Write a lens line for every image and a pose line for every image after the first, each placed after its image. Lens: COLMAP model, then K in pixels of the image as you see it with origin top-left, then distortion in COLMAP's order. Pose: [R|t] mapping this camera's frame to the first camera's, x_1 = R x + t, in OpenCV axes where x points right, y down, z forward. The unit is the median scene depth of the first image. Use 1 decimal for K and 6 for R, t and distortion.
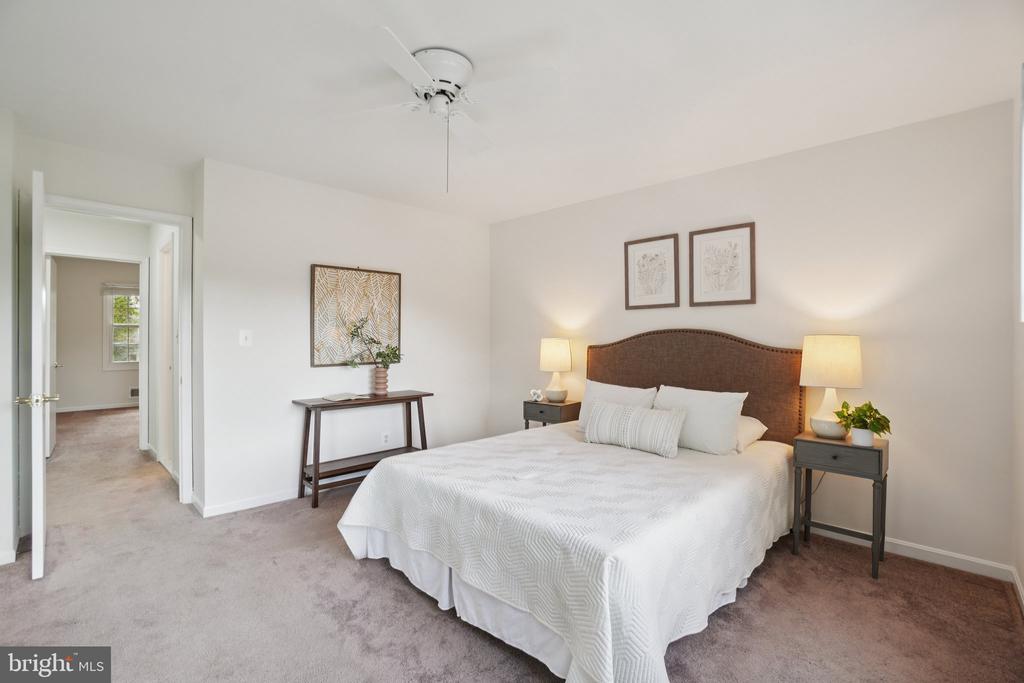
lens RADIAL K [[464.4, 0, 510.5], [0, 464.4, 344.7], [0, 0, 1]] dist [-0.045734, 0.013929]
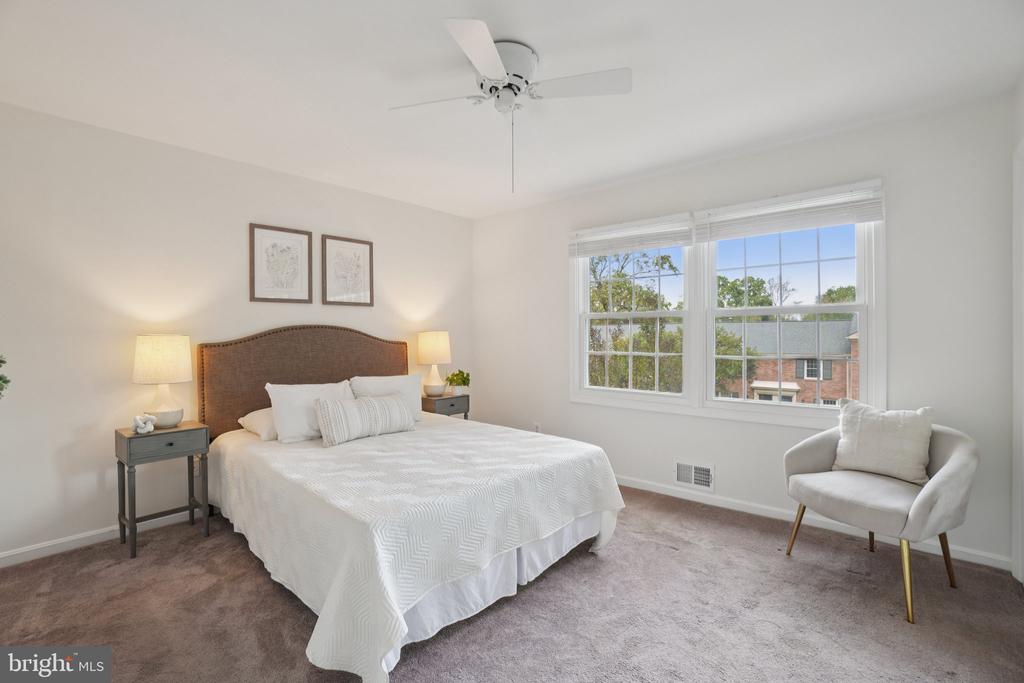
lens RADIAL K [[464.4, 0, 509.2], [0, 464.4, 338.4], [0, 0, 1]] dist [-0.045734, 0.013929]
pose [[-0.052894, -0.016240, 0.998468, -0.701355], [0.014063, 0.999756, 0.017006, -0.015656], [-0.998501, 0.014941, -0.052653, 0.626200]]
